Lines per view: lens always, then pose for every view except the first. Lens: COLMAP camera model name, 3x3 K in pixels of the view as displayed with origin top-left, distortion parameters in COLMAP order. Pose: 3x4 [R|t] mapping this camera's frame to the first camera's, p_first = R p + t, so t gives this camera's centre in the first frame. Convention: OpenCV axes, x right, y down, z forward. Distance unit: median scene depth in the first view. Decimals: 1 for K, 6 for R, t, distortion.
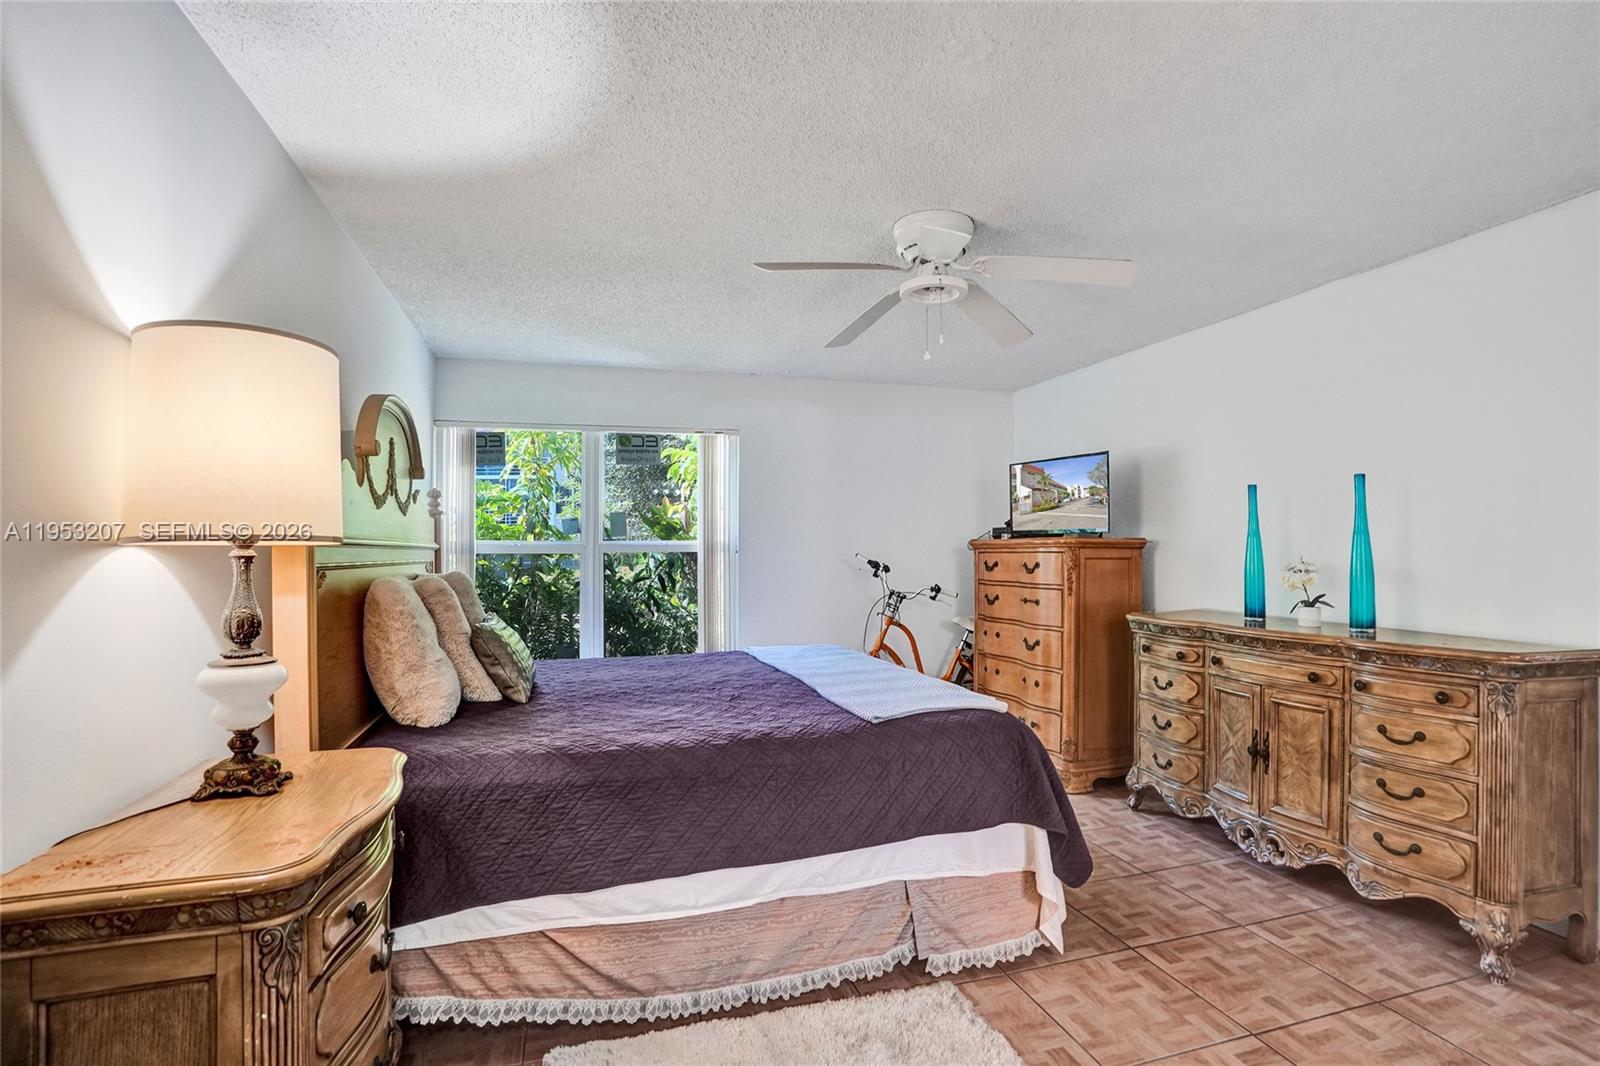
lens RADIAL K [[771.4, 0, 824.0], [0, 771.4, 530.5], [0, 0, 1]] dist [-0.051074, 0.020808]
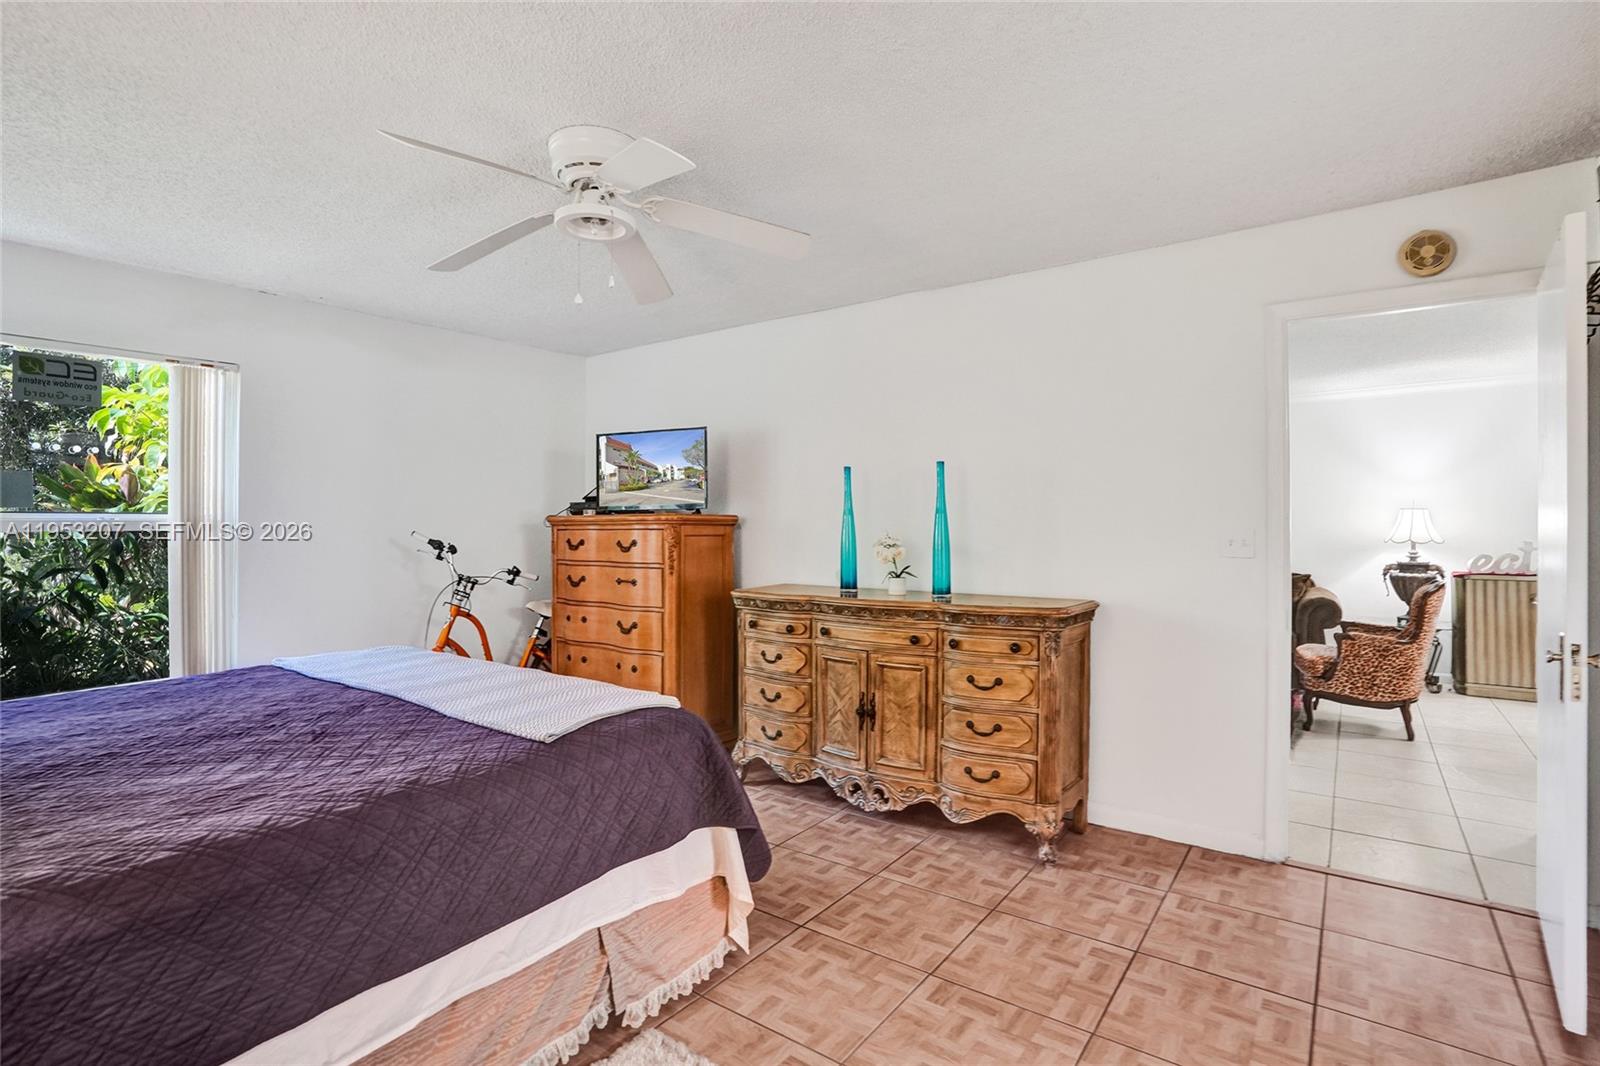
lens RADIAL K [[771.4, 0, 815.8], [0, 771.4, 515.6], [0, 0, 1]] dist [-0.051074, 0.020808]
pose [[0.803870, 0.007948, 0.594751, -0.181632], [-0.014029, 0.999886, 0.005600, 0.004166], [-0.594639, -0.012845, 0.803890, 0.187488]]
